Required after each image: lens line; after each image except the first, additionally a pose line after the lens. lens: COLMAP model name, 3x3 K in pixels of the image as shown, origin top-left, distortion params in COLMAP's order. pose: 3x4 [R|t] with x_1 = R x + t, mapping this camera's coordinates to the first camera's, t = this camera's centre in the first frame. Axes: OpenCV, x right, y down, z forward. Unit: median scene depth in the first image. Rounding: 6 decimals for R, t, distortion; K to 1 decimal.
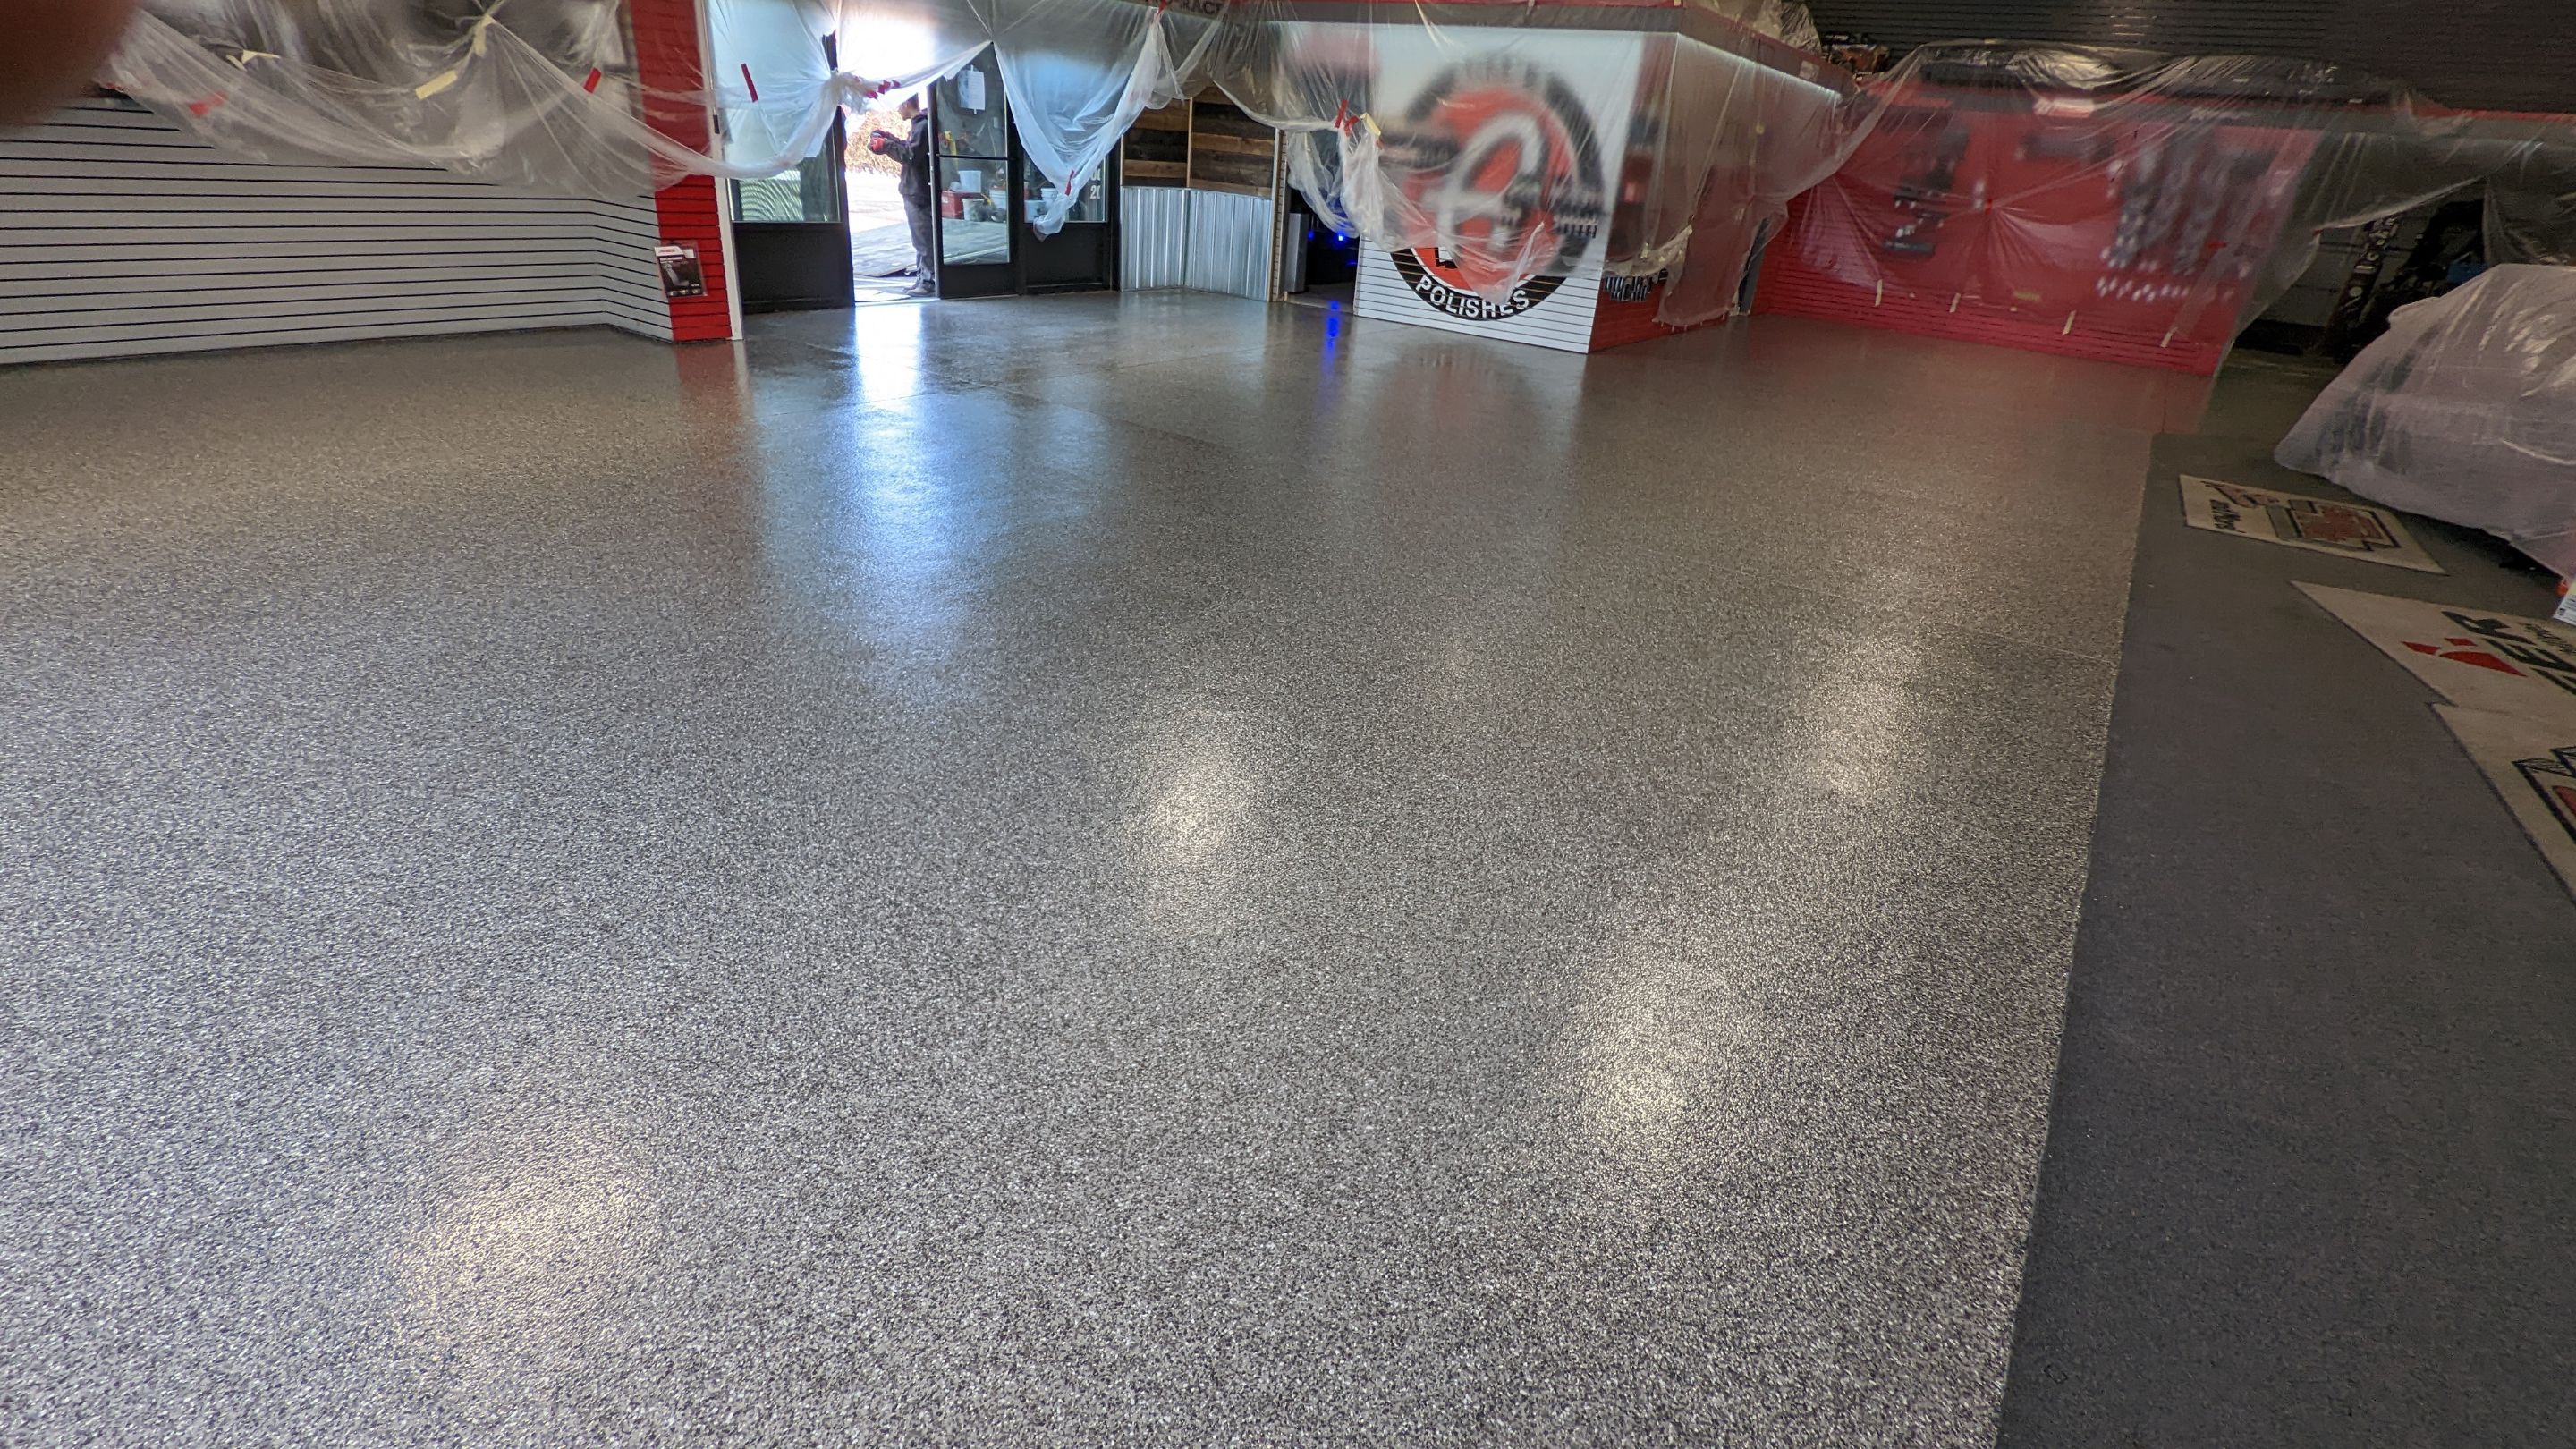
lens RADIAL K [[1216.4, 0, 1296.9], [0, 1216.4, 733.7], [0, 0, 1]] dist [0.000524, 0.001715]
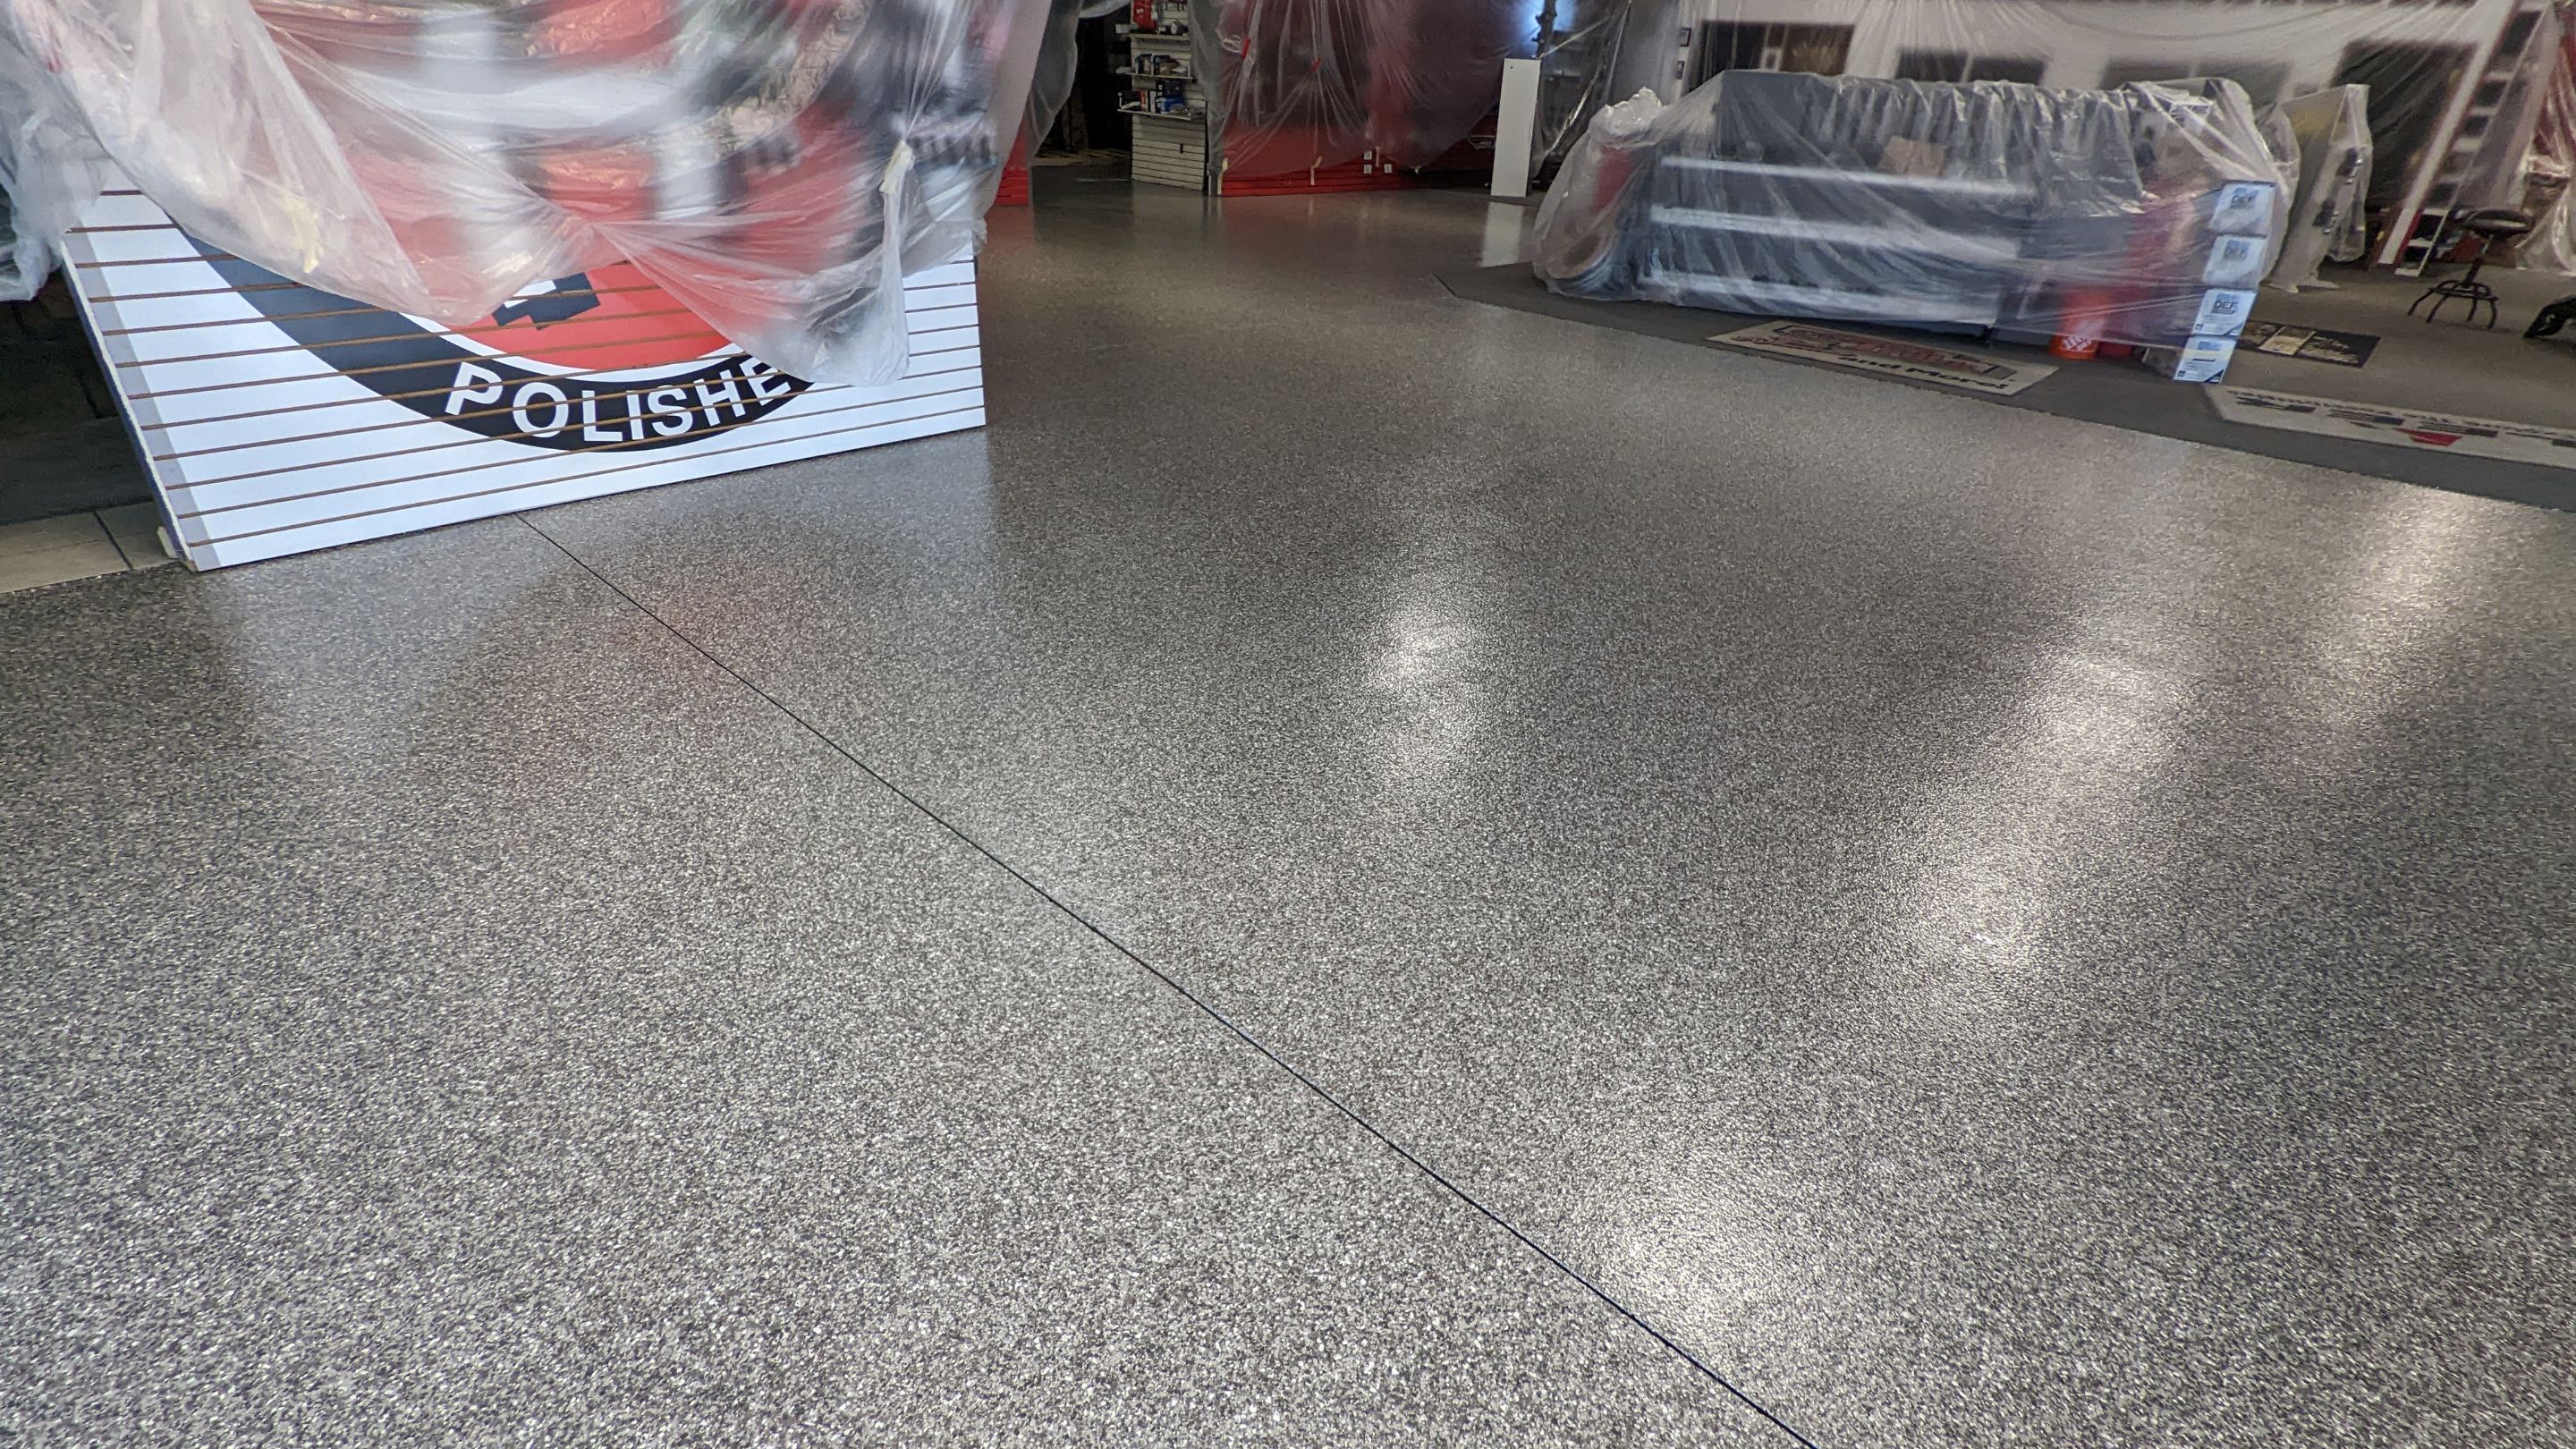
lens RADIAL K [[1216.4, 0, 1298.2], [0, 1216.4, 735.3], [0, 0, 1]] dist [0.000524, 0.001715]
pose [[0.157388, -0.542190, 0.825385, -0.168916], [0.397647, 0.799843, 0.449587, -0.368201], [-0.903939, 0.257452, 0.341485, 0.756796]]
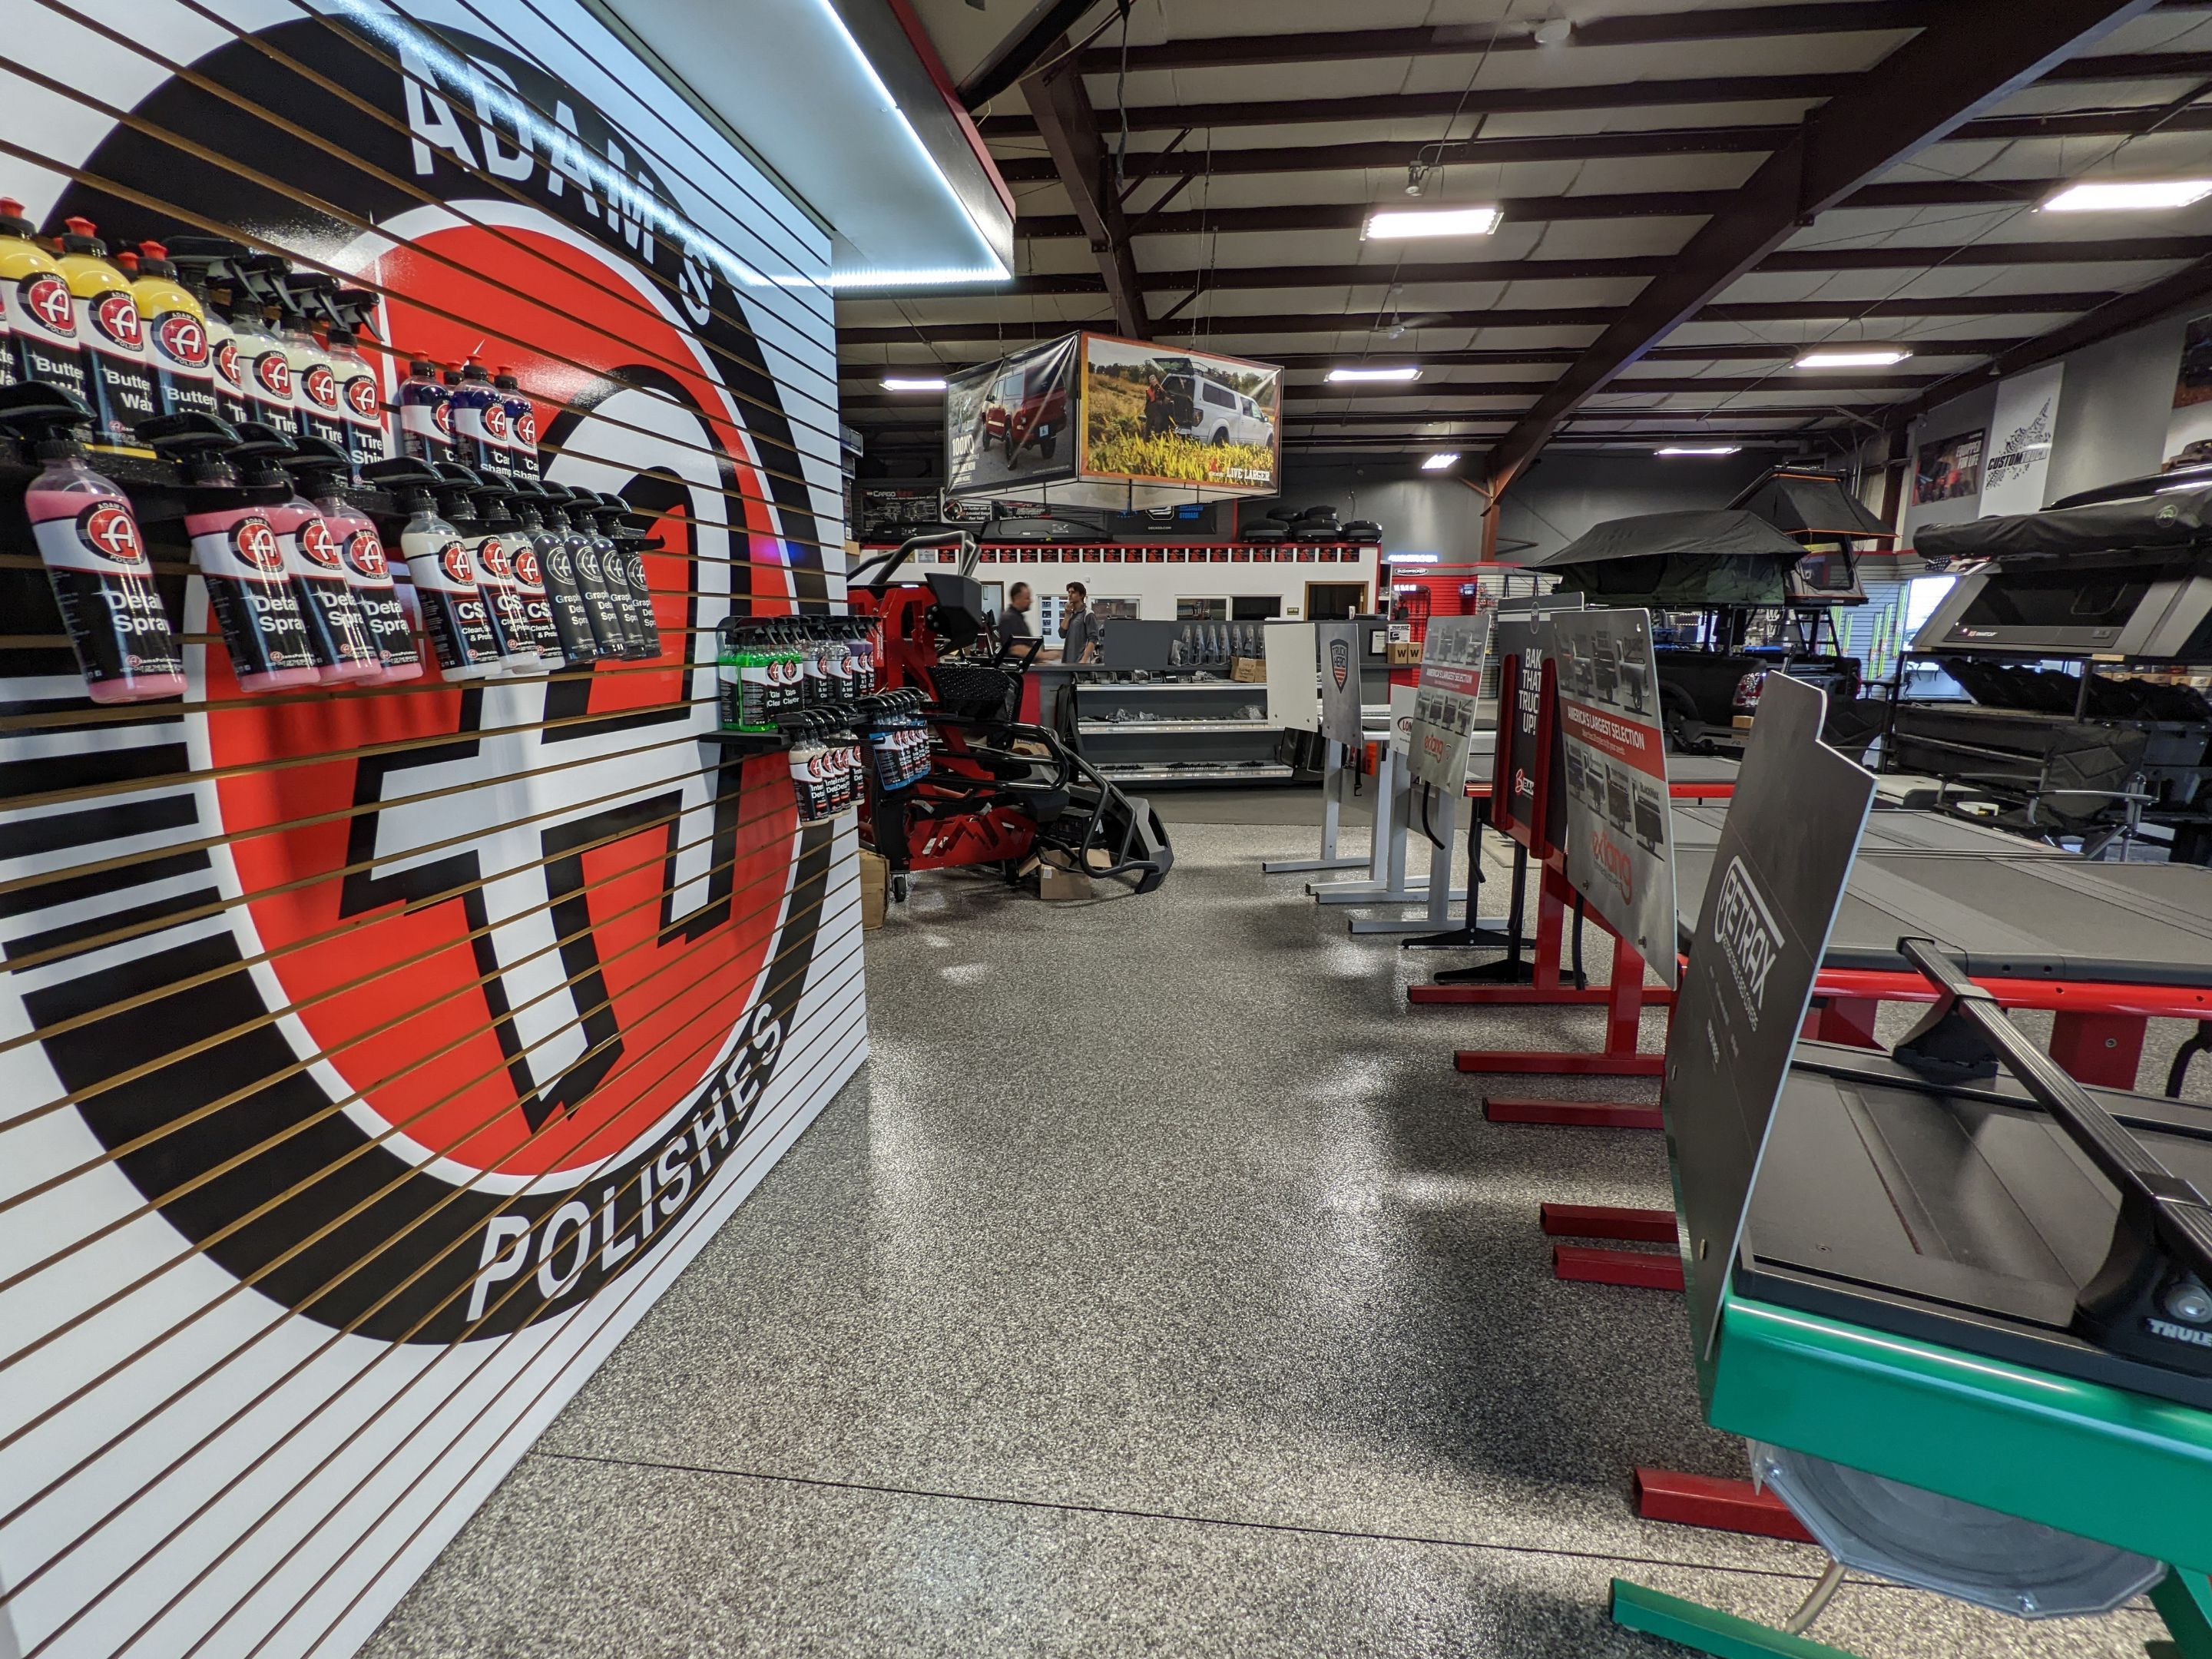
lens RADIAL K [[1063.5, 0, 1117.7], [0, 1063.5, 832.4], [0, 0, 1]] dist [-0.001386, 0.000867]
pose [[-0.460067, -0.251465, 0.851530, -0.050988], [0.355408, 0.826712, 0.436157, -0.471176], [-0.813648, 0.503302, -0.290970, 0.976468]]
